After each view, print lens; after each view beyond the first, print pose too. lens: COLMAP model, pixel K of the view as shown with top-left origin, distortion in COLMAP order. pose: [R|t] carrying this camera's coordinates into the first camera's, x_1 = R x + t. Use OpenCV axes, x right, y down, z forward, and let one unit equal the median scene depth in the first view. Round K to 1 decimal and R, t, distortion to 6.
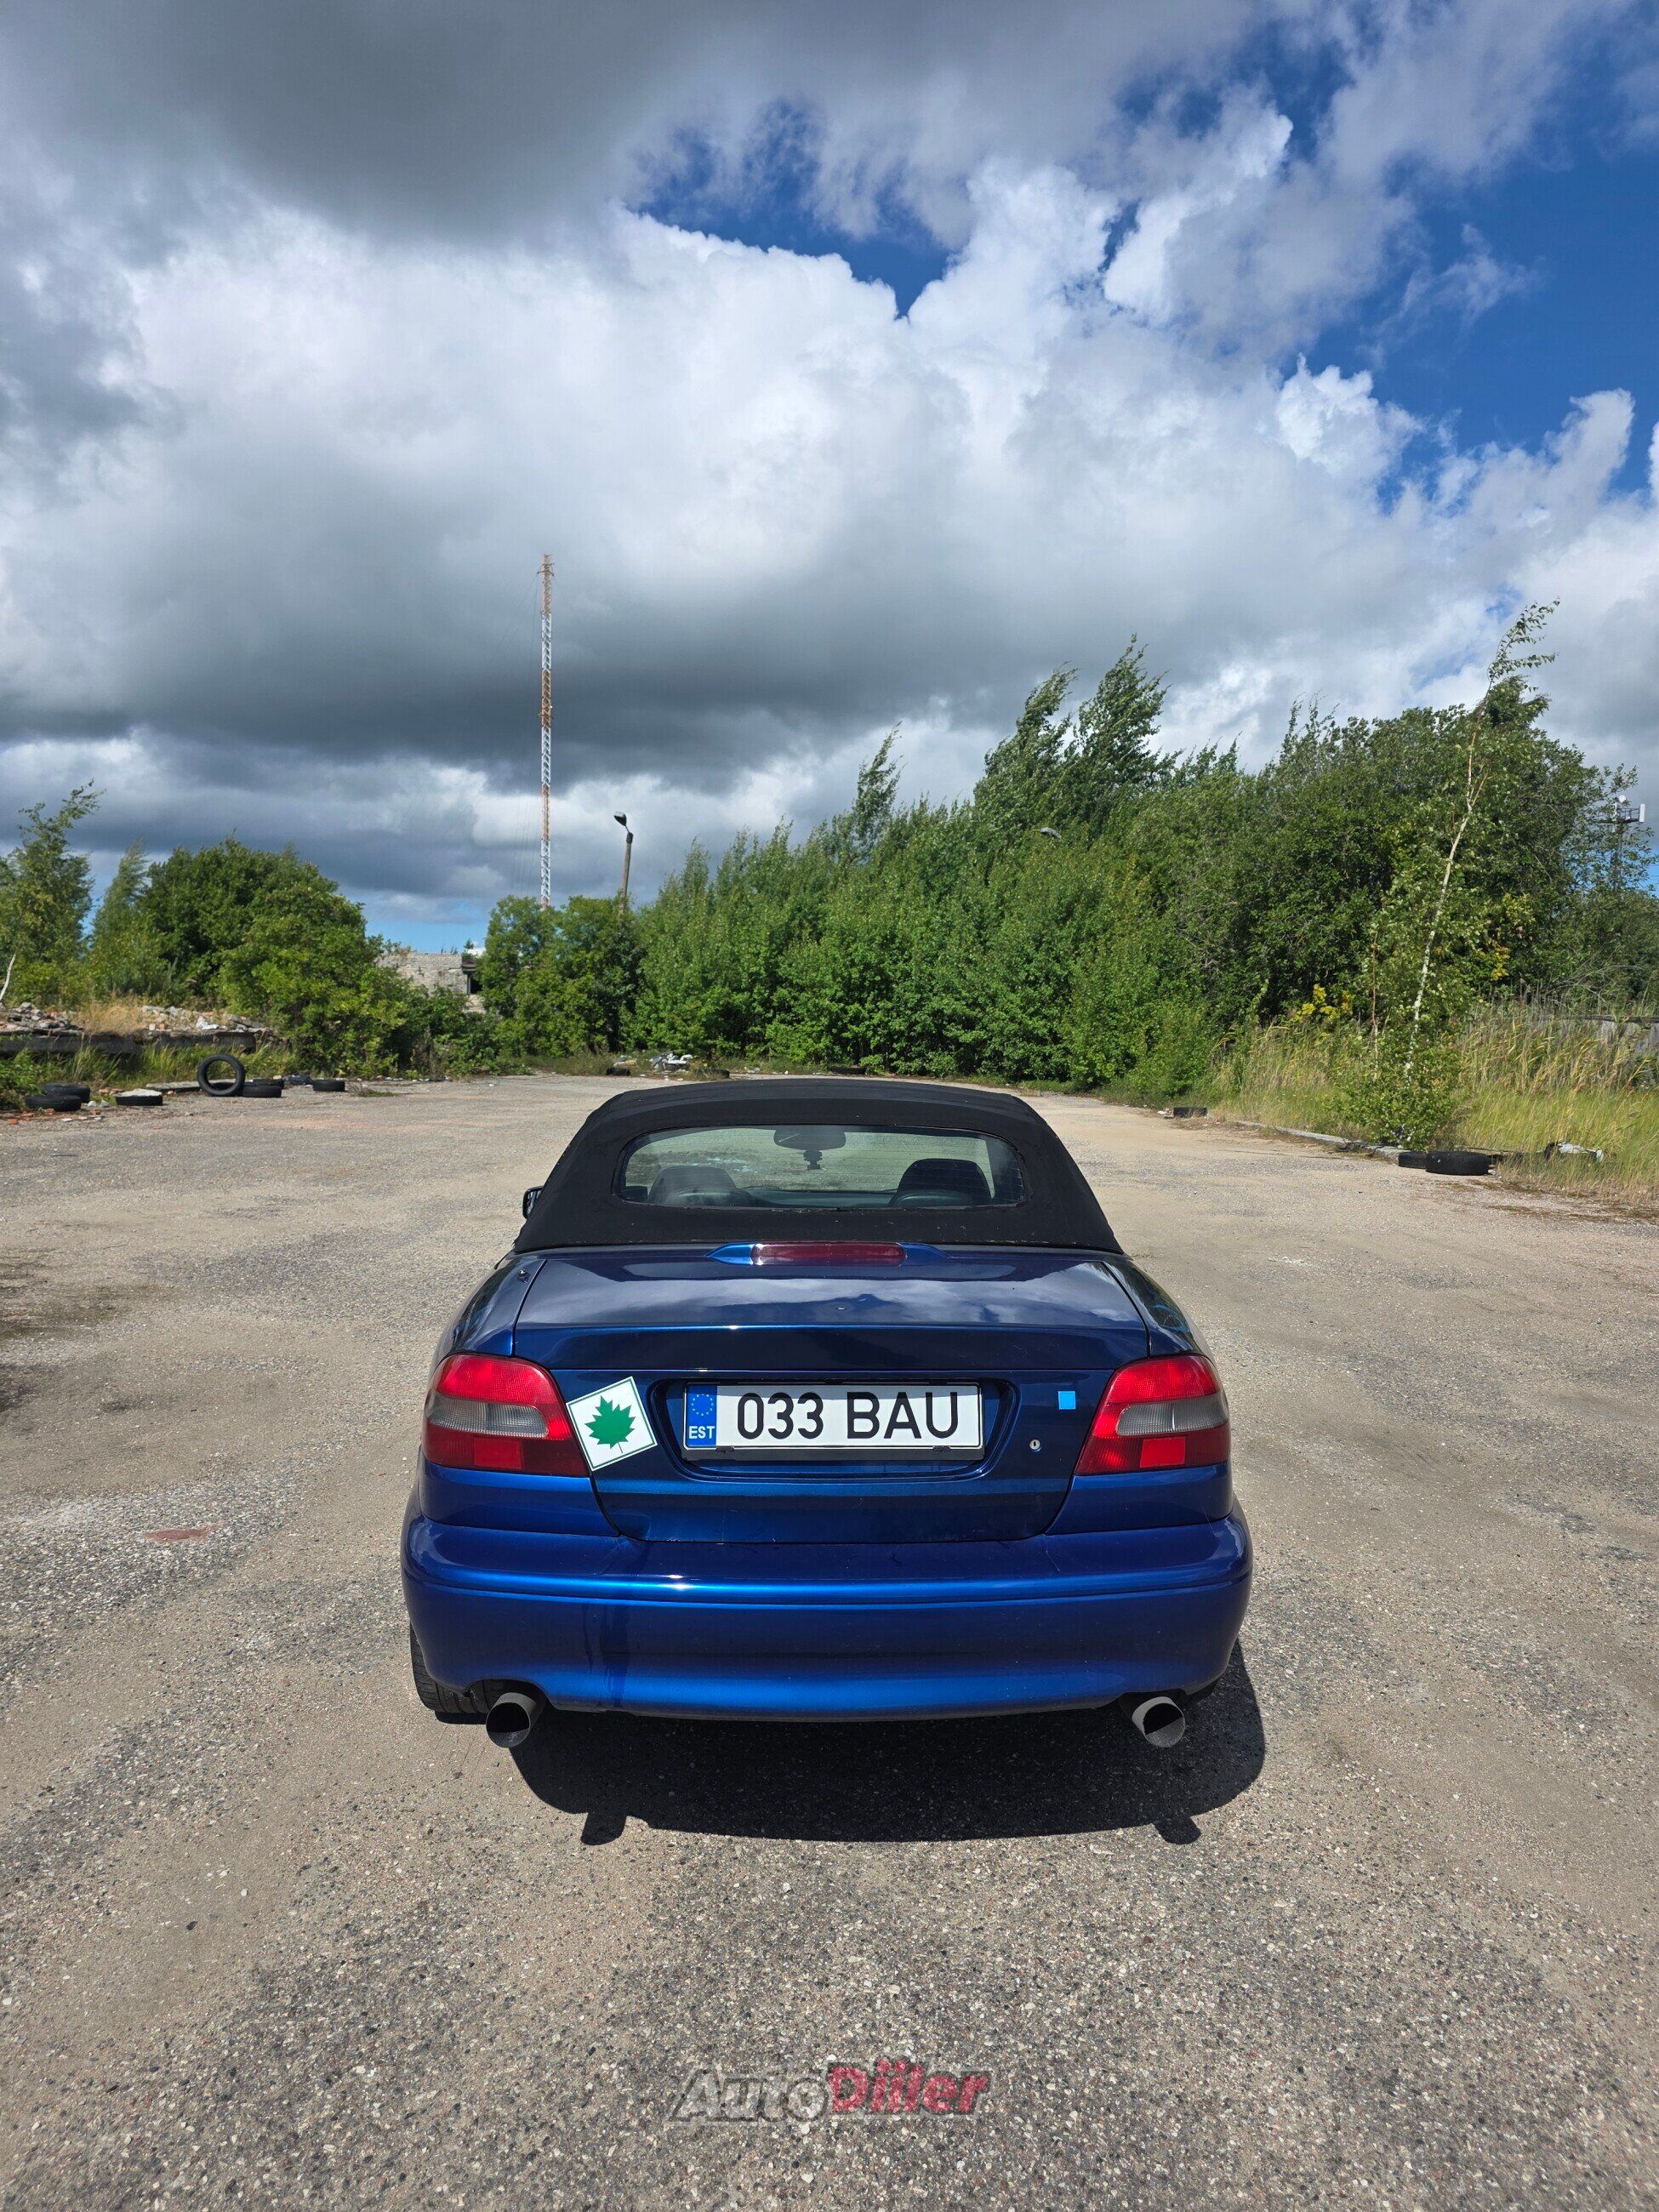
lens RADIAL K [[1572.8, 0, 829.2], [0, 1572.8, 1109.9], [0, 0, 1]] dist [0.024173, -0.015812]
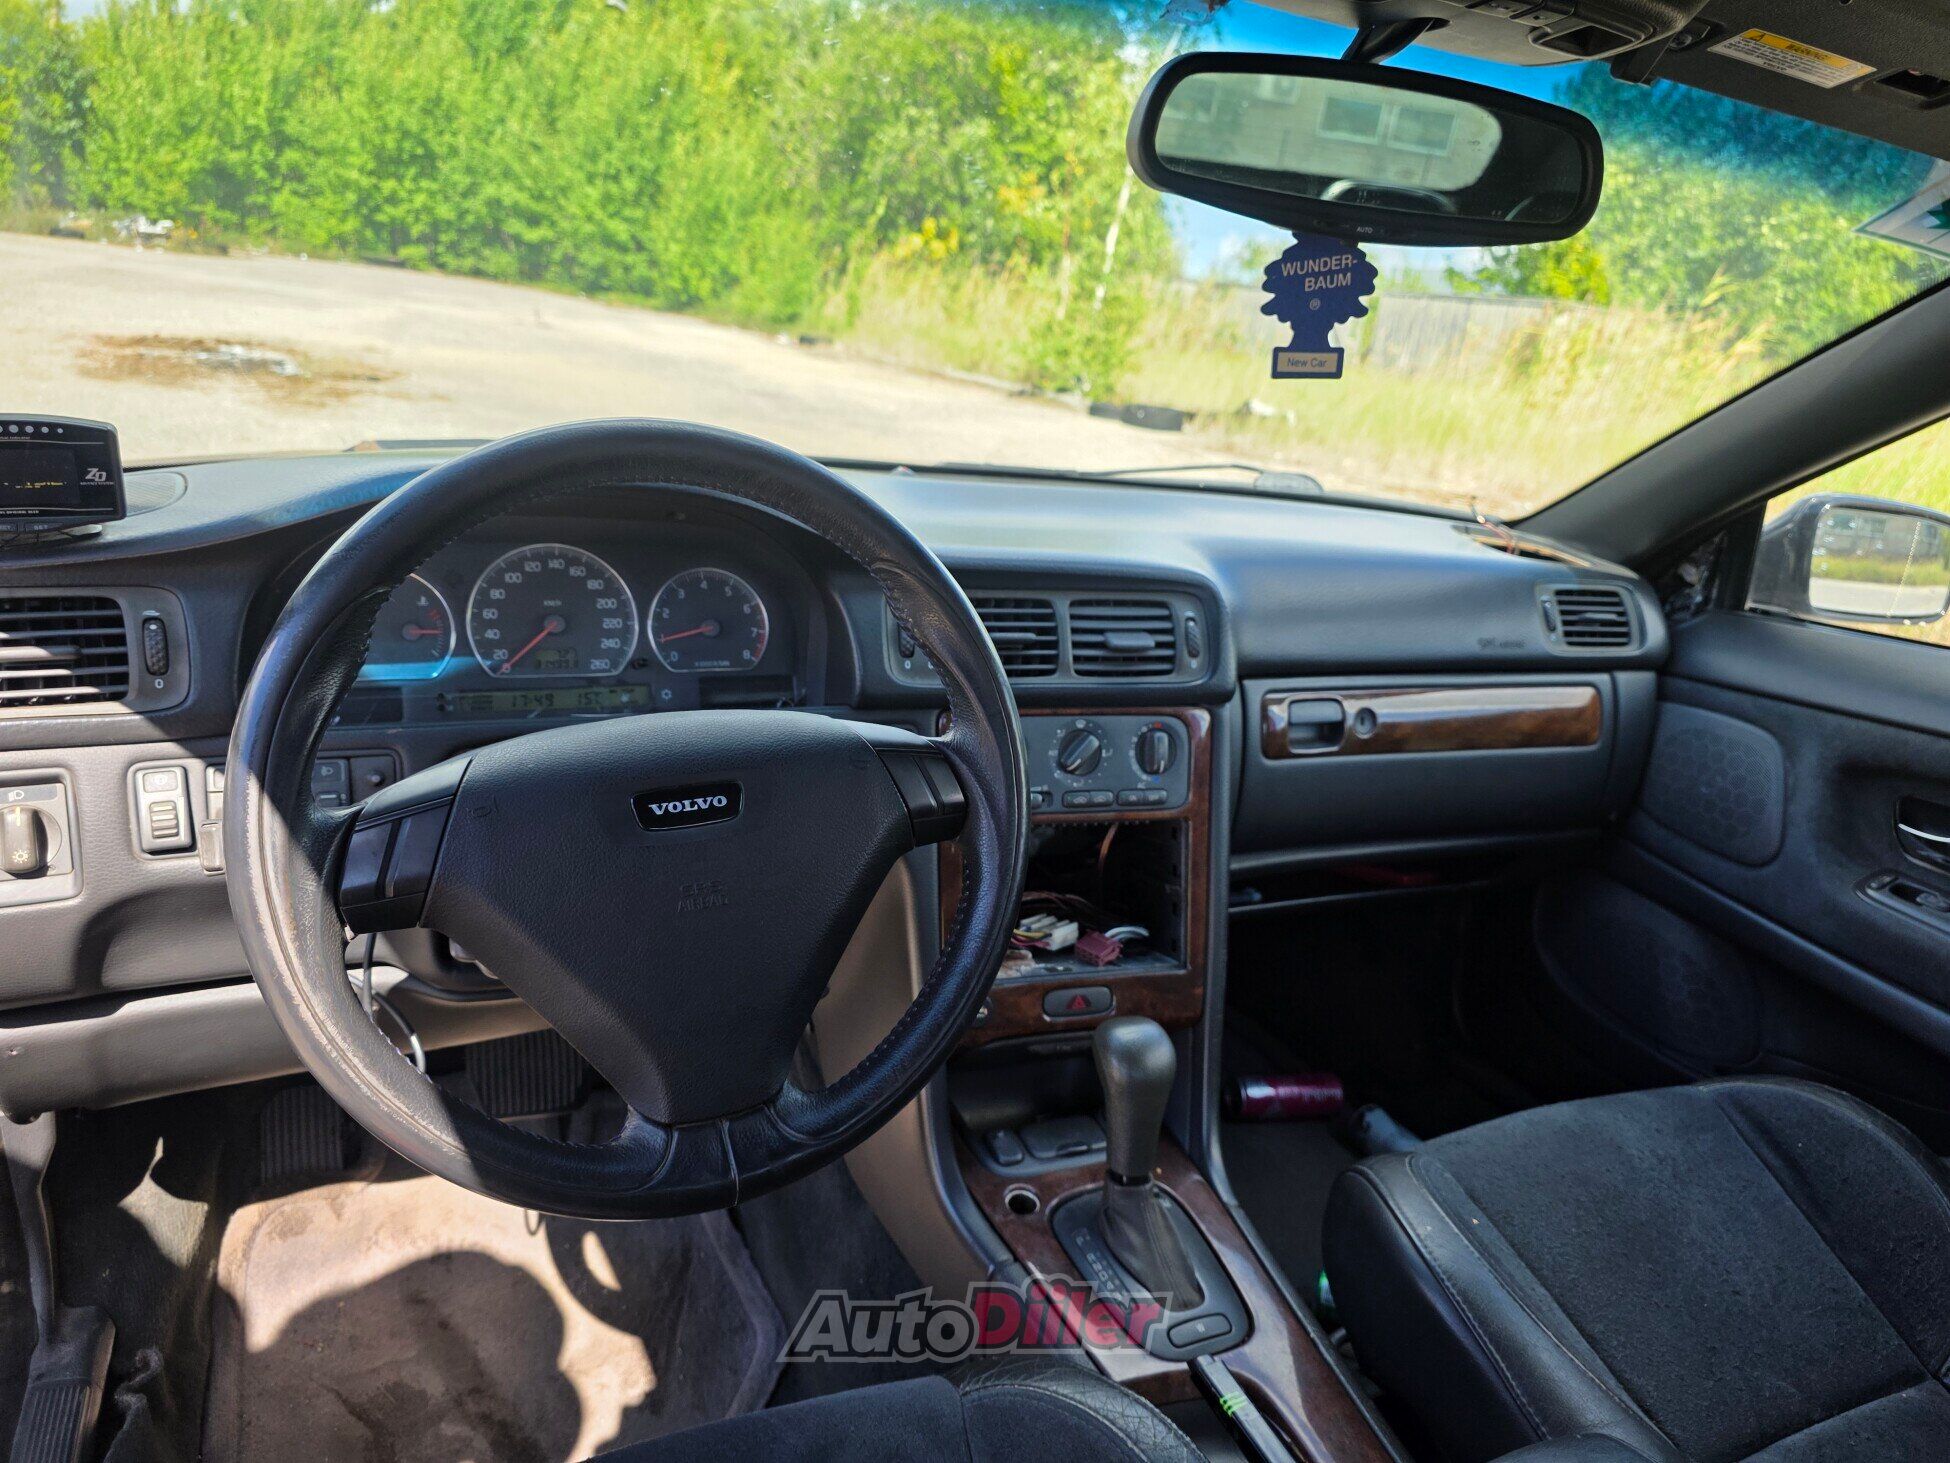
lens RADIAL K [[1386.5, 0, 962.1], [0, 1386.5, 725.2], [0, 0, 1]] dist [0.024173, -0.015812]
pose [[0.913914, -0.033225, 0.404545, -0.015780], [-0.074570, 0.965939, 0.247792, 0.007012], [-0.398999, -0.256627, 0.880308, 0.142756]]
